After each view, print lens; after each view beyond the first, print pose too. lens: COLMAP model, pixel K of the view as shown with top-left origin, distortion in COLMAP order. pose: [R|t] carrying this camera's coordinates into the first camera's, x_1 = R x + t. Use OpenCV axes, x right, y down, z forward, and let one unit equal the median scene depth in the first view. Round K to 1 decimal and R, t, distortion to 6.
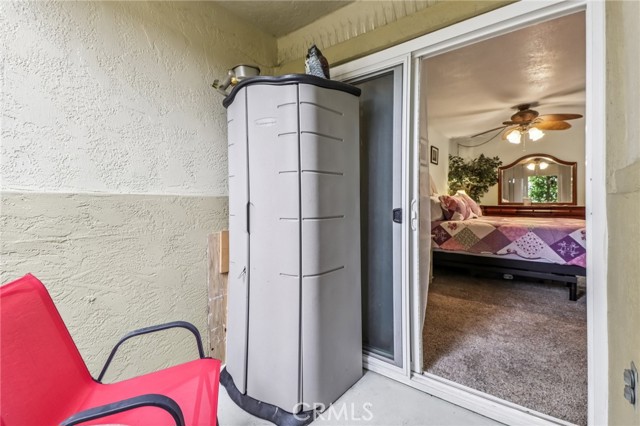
lens RADIAL K [[297.4, 0, 322.8], [0, 297.4, 202.9], [0, 0, 1]] dist [-0.000059, -0.012015]
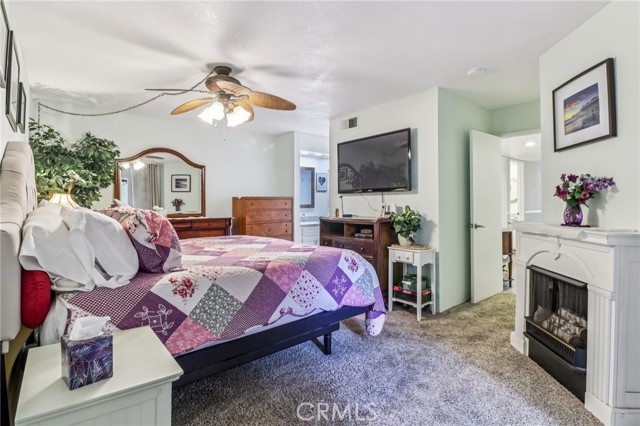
lens RADIAL K [[321.1, 0, 321.9], [0, 321.1, 204.3], [0, 0, 1]] dist [-0.011687, -0.000439]
pose [[0.234982, 0.003539, 0.971993, 0.072117], [0.009382, 0.999939, -0.005909, -0.030578], [-0.971954, 0.010508, 0.234934, 0.782515]]
